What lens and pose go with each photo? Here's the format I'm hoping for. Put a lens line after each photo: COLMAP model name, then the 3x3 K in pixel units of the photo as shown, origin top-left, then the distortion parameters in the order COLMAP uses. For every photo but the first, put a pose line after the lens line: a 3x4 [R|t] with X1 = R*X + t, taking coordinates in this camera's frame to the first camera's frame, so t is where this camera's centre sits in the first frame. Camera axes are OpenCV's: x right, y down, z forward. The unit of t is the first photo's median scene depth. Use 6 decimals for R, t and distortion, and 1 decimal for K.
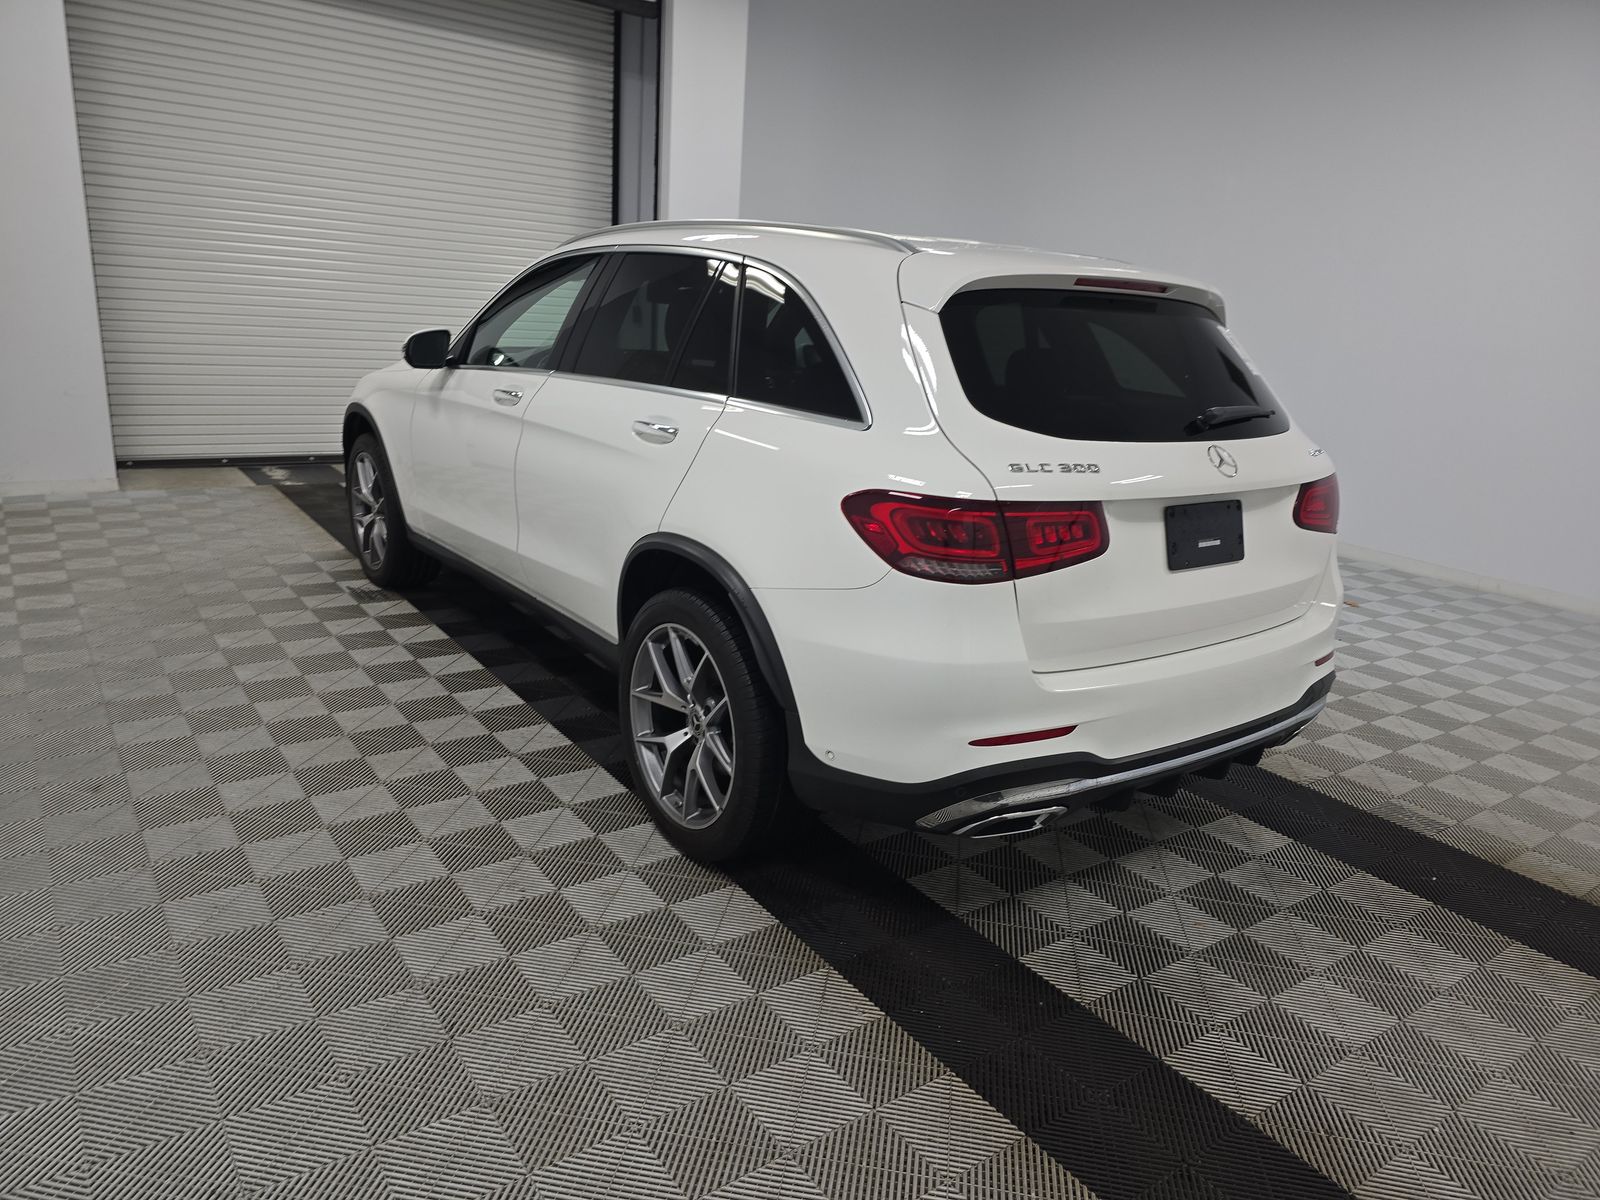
lens RADIAL K [[1095.2, 0, 800.0], [0, 1095.2, 600.0], [0, 0, 1]] dist [0.043717, -0.026481]
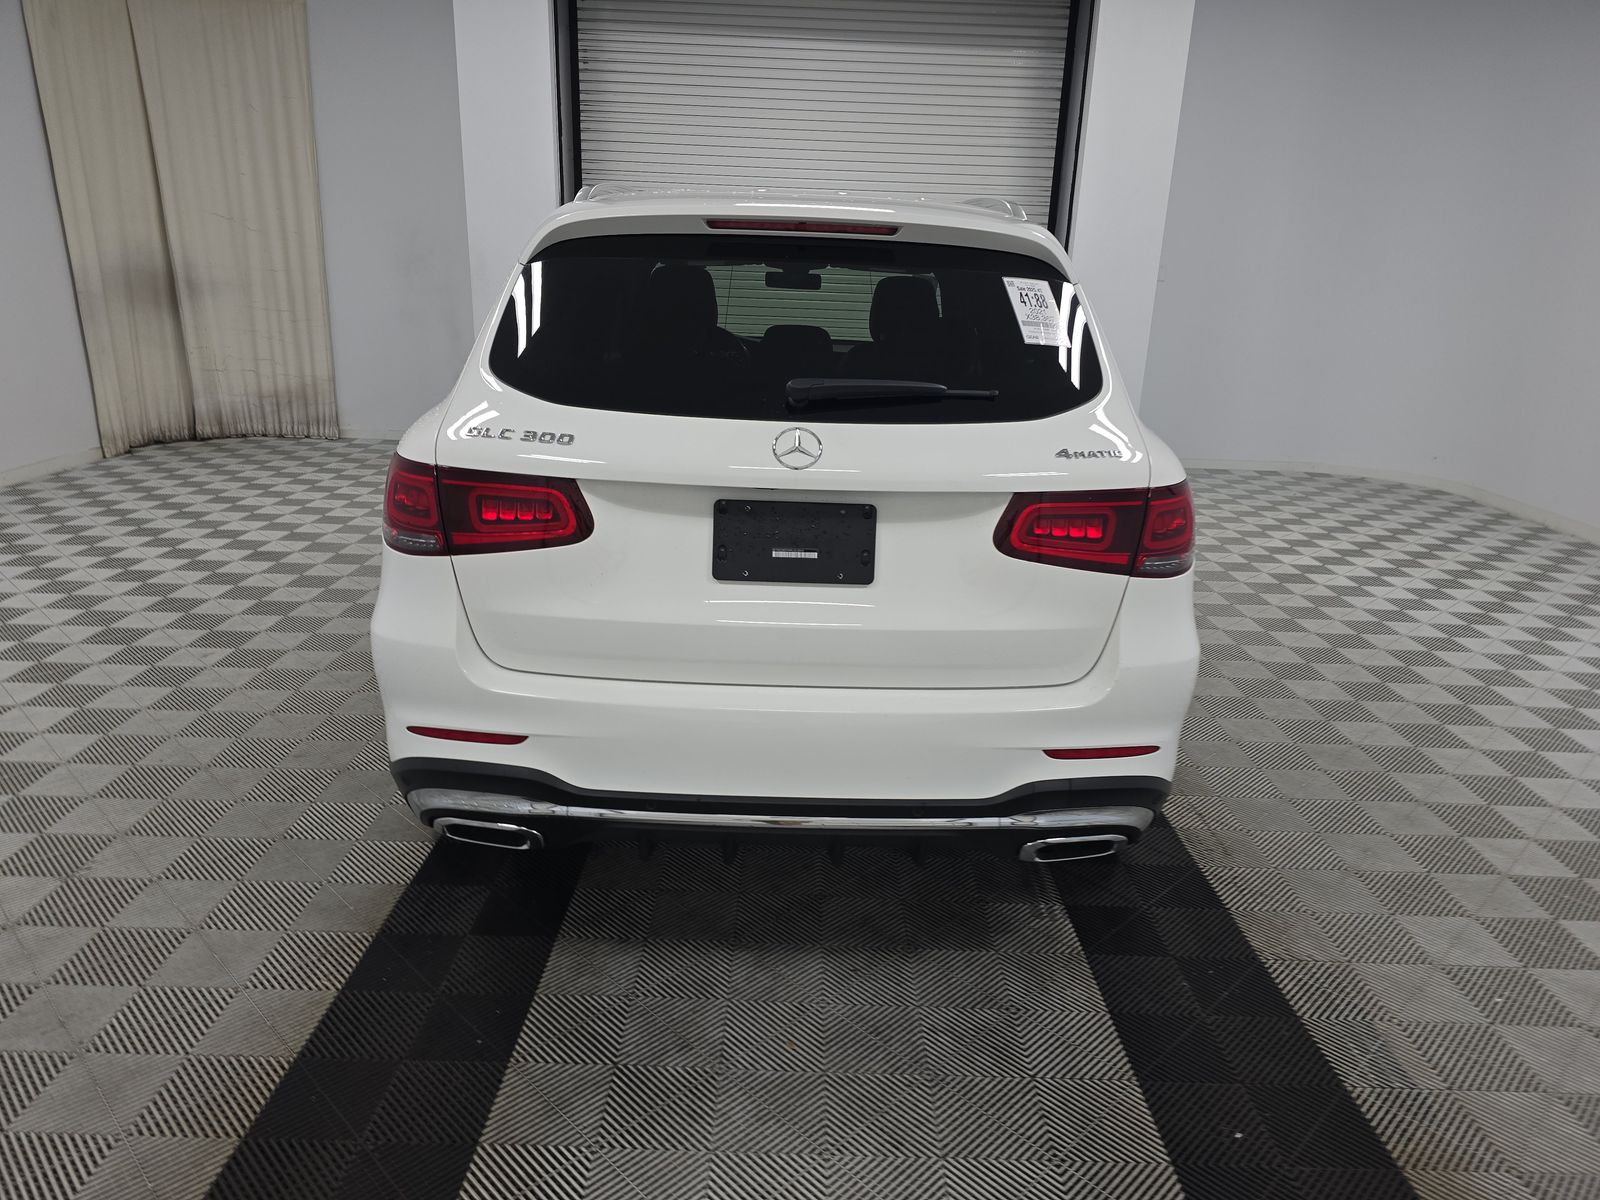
lens RADIAL K [[1095.2, 0, 800.0], [0, 1095.2, 600.0], [0, 0, 1]] dist [0.043717, -0.026481]
pose [[0.808366, 0.133251, -0.573401, 0.840466], [-0.141180, 0.989501, 0.030915, -0.044979], [0.571501, 0.055962, 0.818691, 0.384425]]
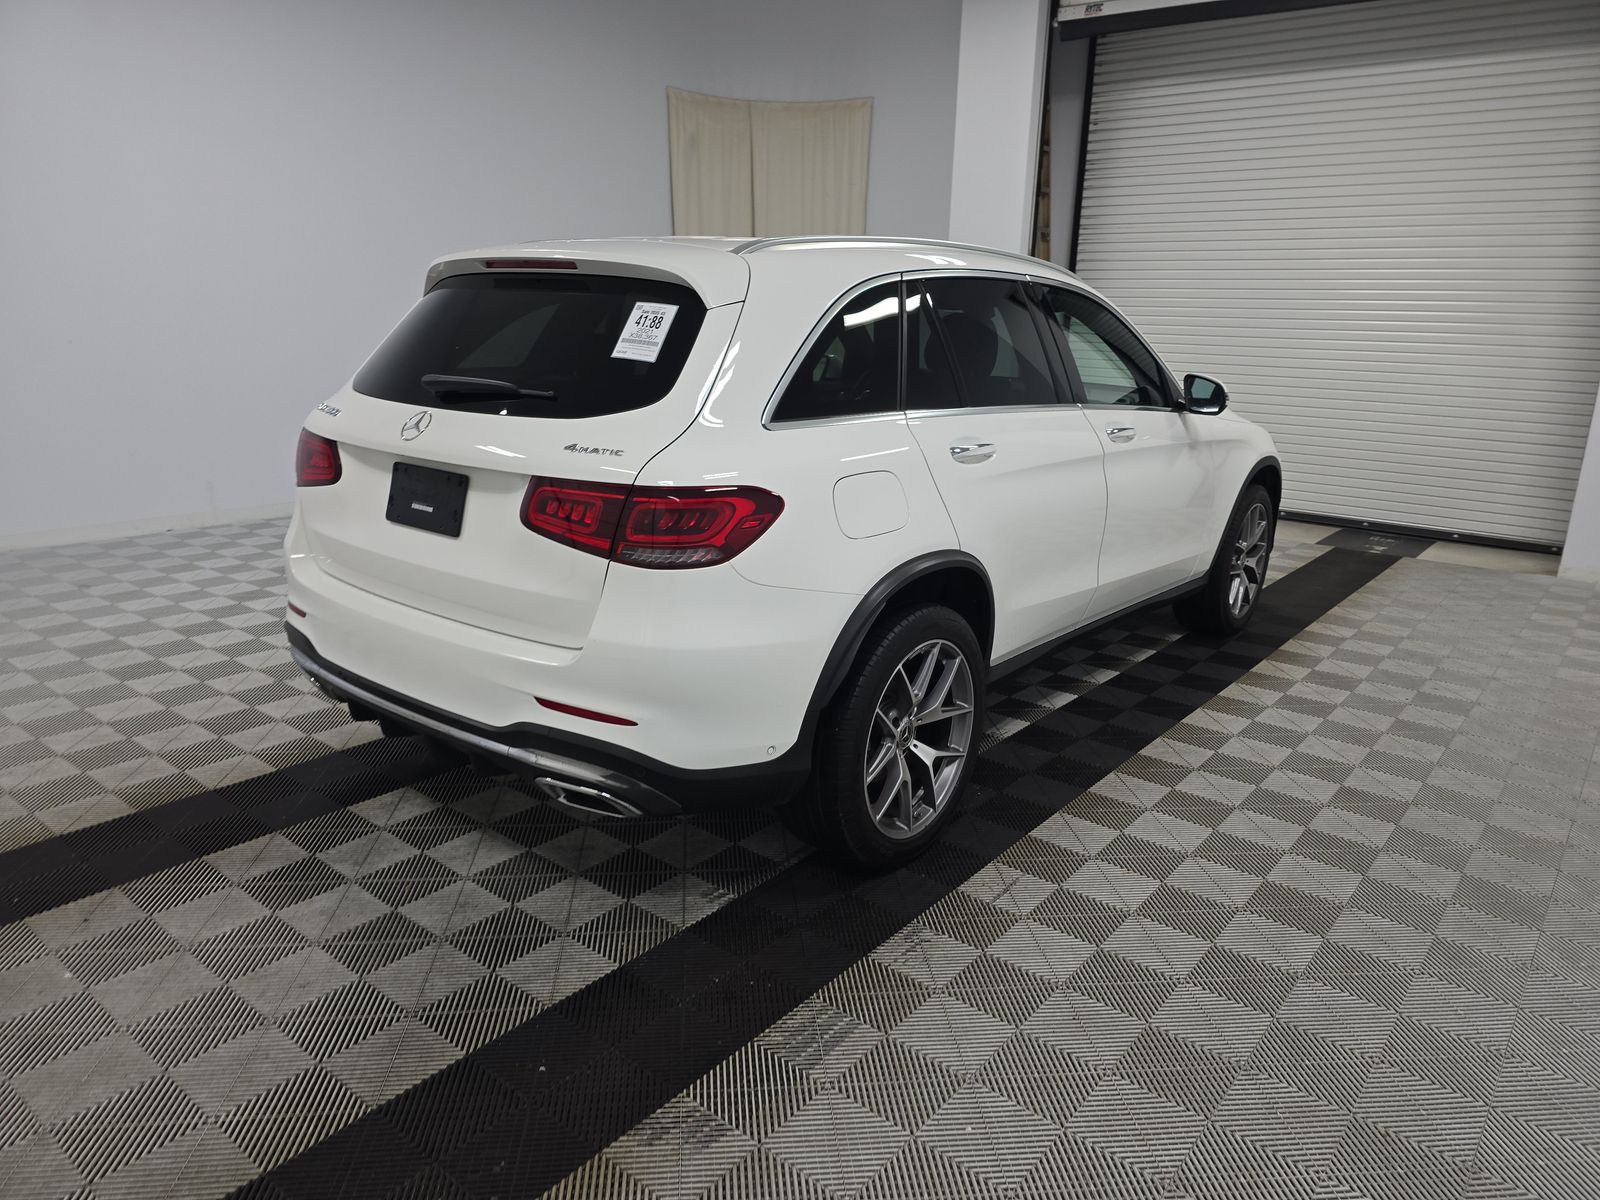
lens RADIAL K [[1043.2, 0, 797.6], [0, 1043.2, 627.3], [0, 0, 1]] dist [0.019465, -0.003729]
pose [[0.276330, 0.226542, -0.933981, 1.427379], [-0.266388, 0.951798, 0.152049, -0.190949], [0.923406, 0.206785, 0.323358, 1.055394]]
